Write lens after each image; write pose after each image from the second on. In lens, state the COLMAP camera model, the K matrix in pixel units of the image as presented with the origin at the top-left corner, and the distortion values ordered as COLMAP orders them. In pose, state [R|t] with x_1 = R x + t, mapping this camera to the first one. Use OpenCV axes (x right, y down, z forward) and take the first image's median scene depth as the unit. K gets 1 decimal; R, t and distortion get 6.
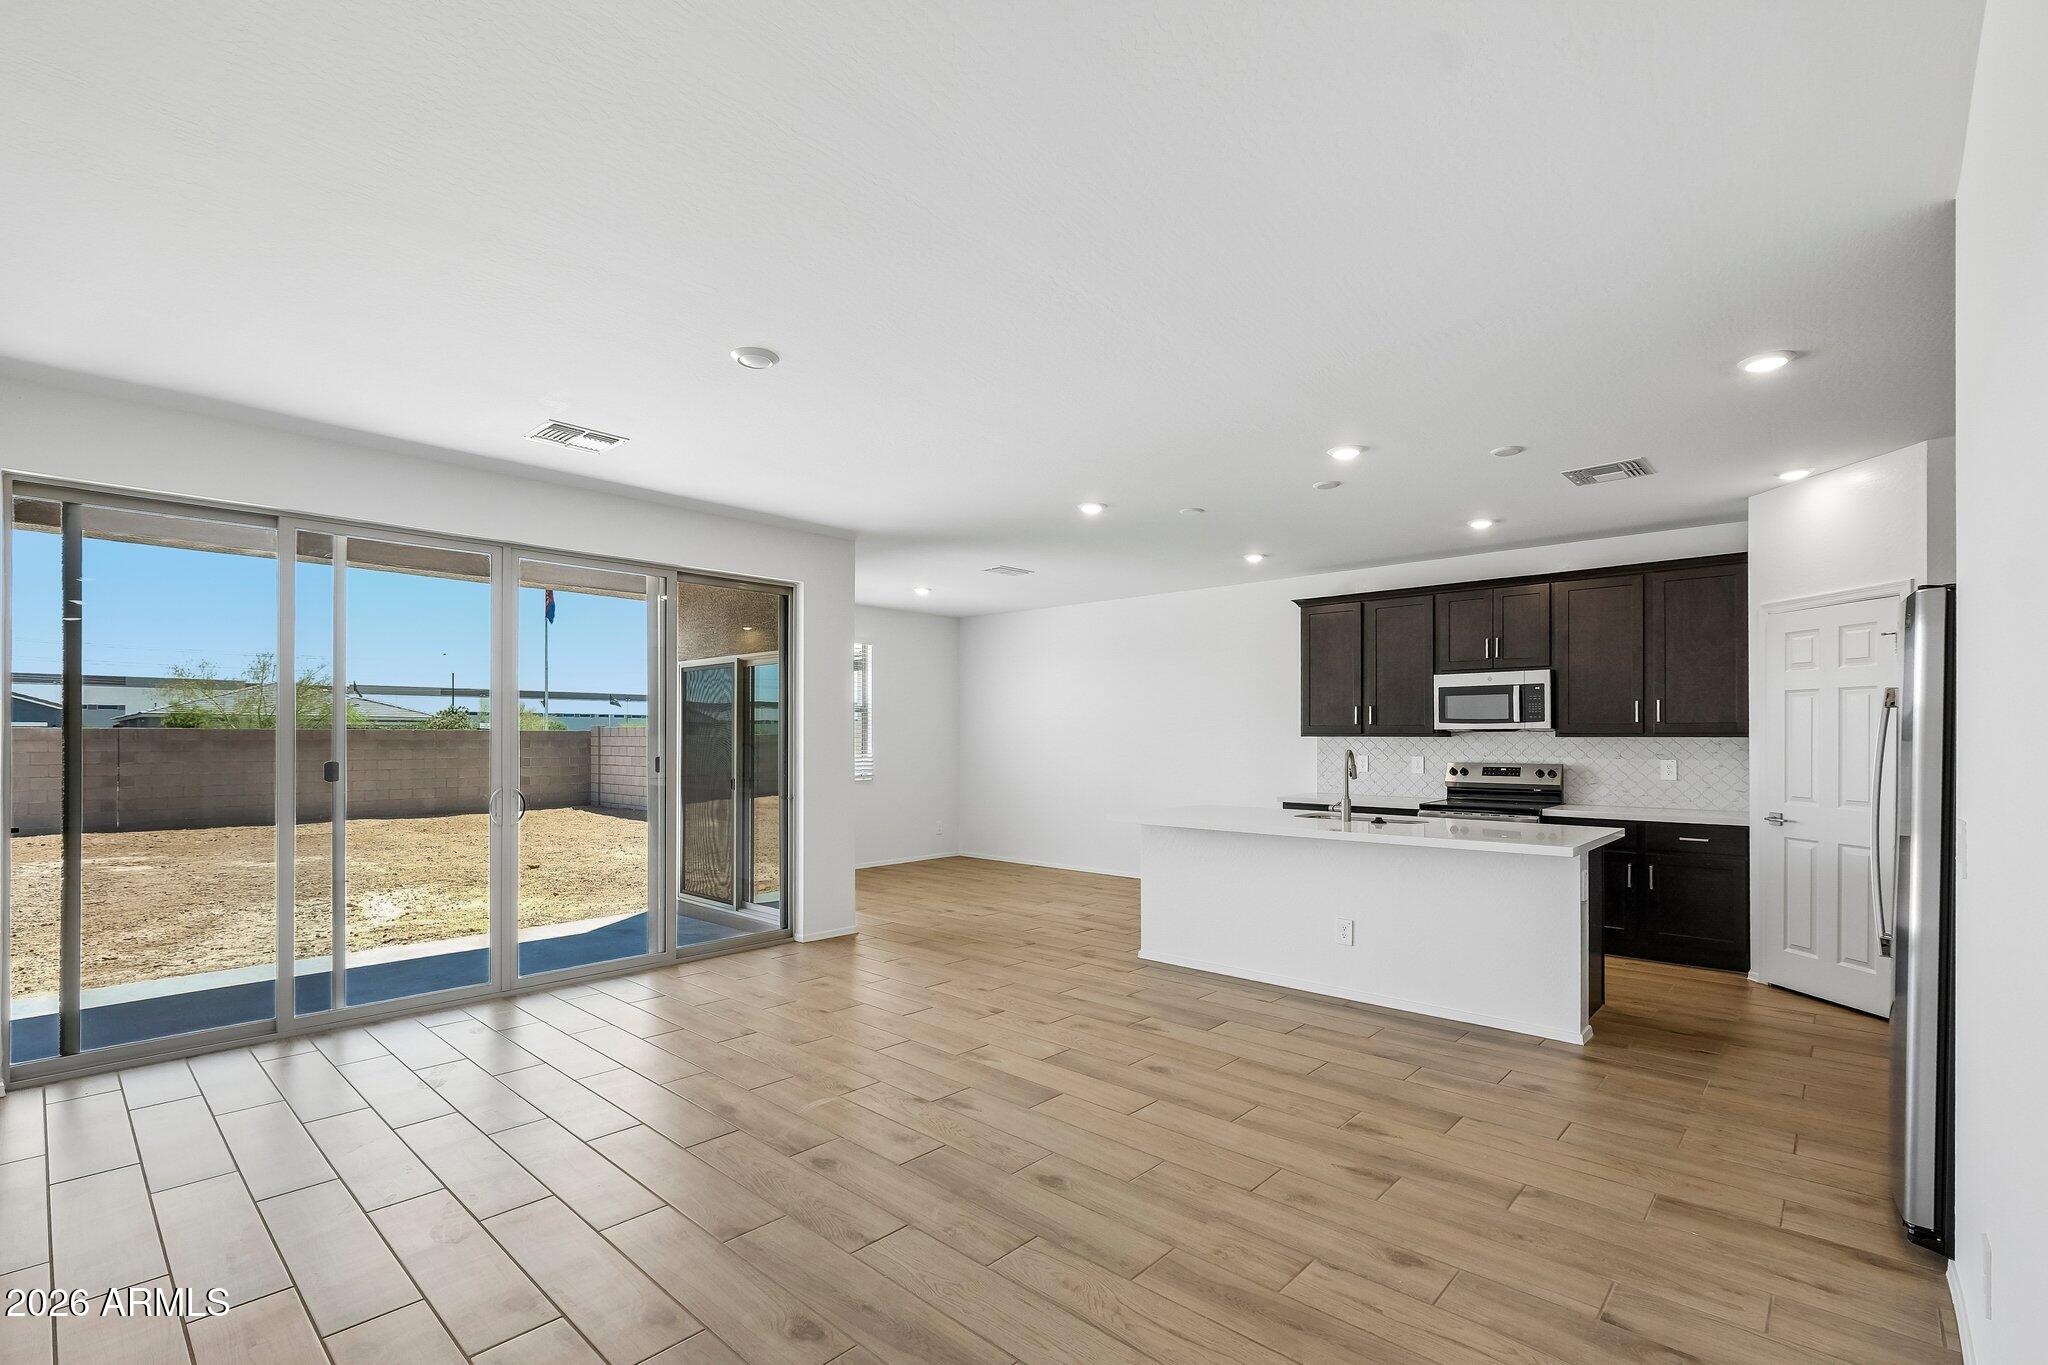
lens RADIAL K [[1020.8, 0, 939.4], [0, 1020.8, 734.2], [0, 0, 1]] dist [-0.001166, -0.000714]
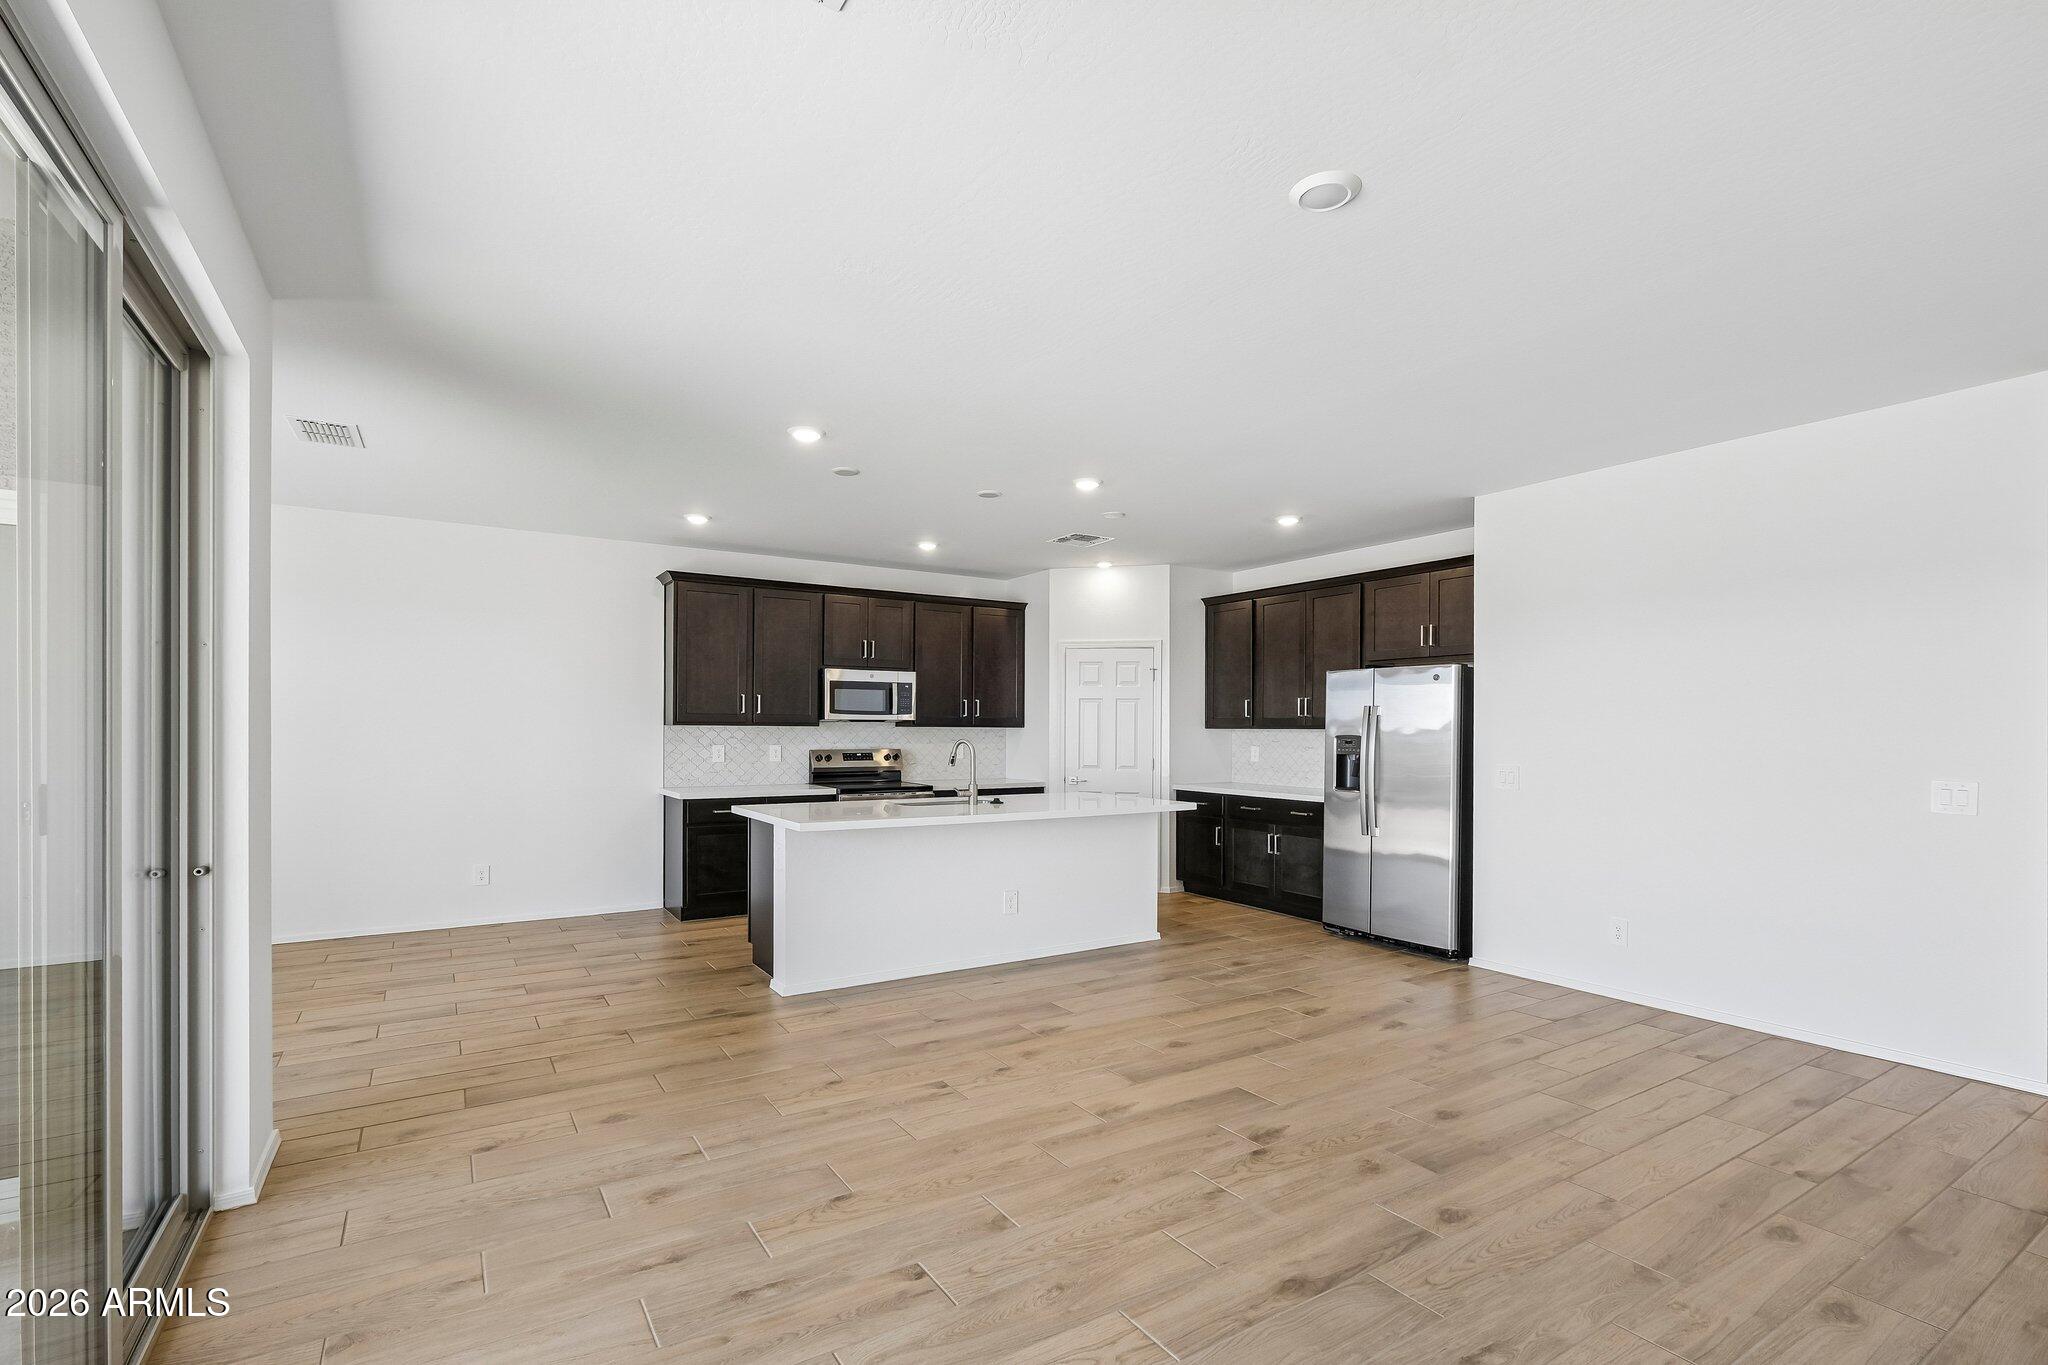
lens RADIAL K [[949.3, 0, 1101.5], [0, 949.3, 728.5], [0, 0, 1]] dist [-0.002038, -0.000465]
pose [[0.132544, -0.000648, 0.991177, -0.539220], [-0.008944, 0.999958, 0.001850, 0.000460], [-0.991137, -0.009110, 0.132532, 0.667907]]
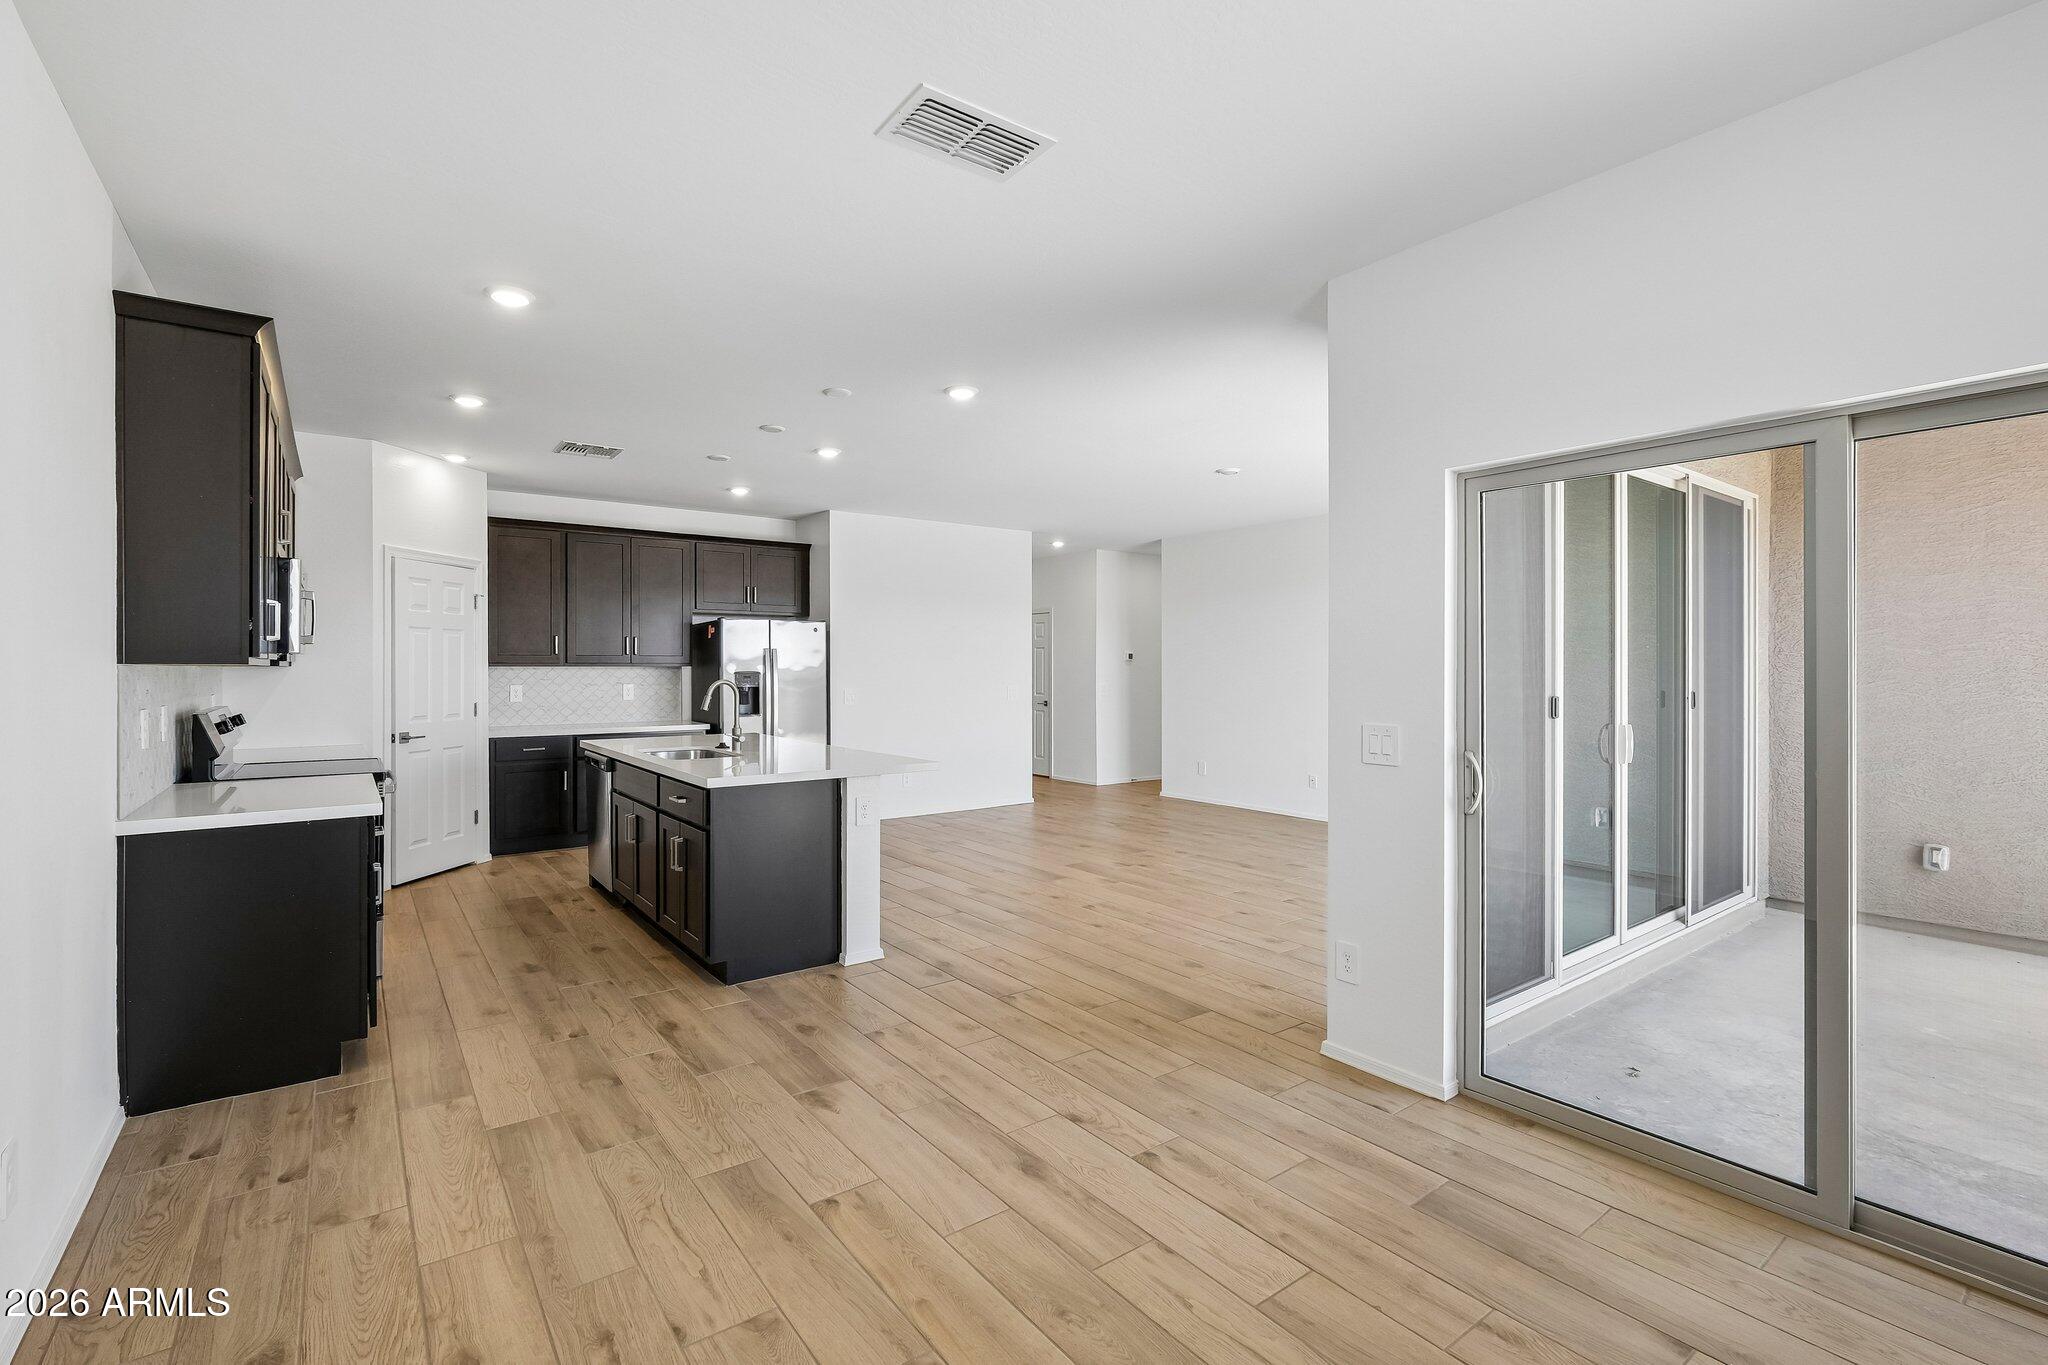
lens RADIAL K [[893.6, 0, 1036.9], [0, 893.6, 669.9], [0, 0, 1]] dist [0.001175, -0.000108]
pose [[-0.997179, -0.001604, 0.075037, 0.033089], [-0.001628, 0.999999, -0.000259, 0.004802], [-0.075036, -0.000380, -0.997181, 1.702475]]
